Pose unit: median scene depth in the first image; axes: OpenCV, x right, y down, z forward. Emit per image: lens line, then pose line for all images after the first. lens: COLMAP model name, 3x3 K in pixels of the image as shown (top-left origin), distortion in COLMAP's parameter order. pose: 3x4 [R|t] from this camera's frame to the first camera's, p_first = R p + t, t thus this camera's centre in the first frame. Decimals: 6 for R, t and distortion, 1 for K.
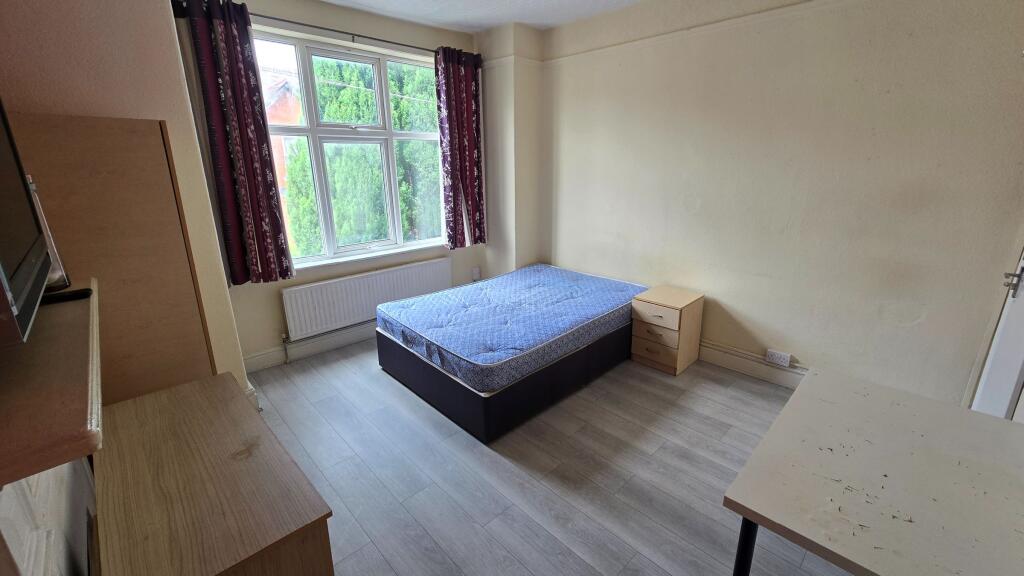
lens RADIAL K [[420.2, 0, 511.5], [0, 420.2, 278.8], [0, 0, 1]] dist [0.004027, 0.000563]
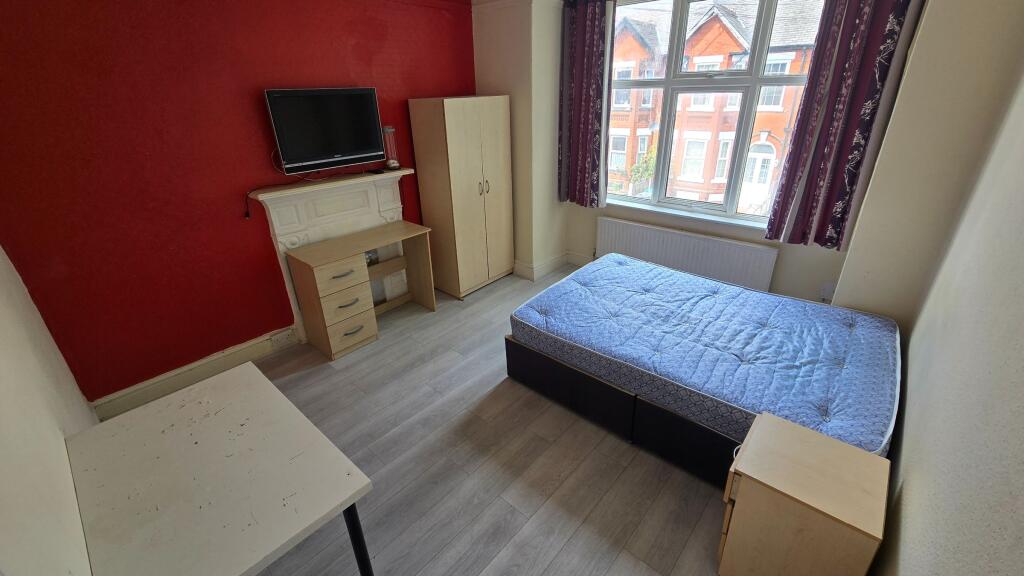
lens RADIAL K [[420.2, 0, 522.5], [0, 420.2, 279.9], [0, 0, 1]] dist [0.004027, 0.000563]
pose [[0.077399, 0.411226, -0.908242, 0.966784], [-0.252136, 0.889435, 0.381225, -0.326341], [0.964592, 0.199494, 0.172526, 0.832600]]
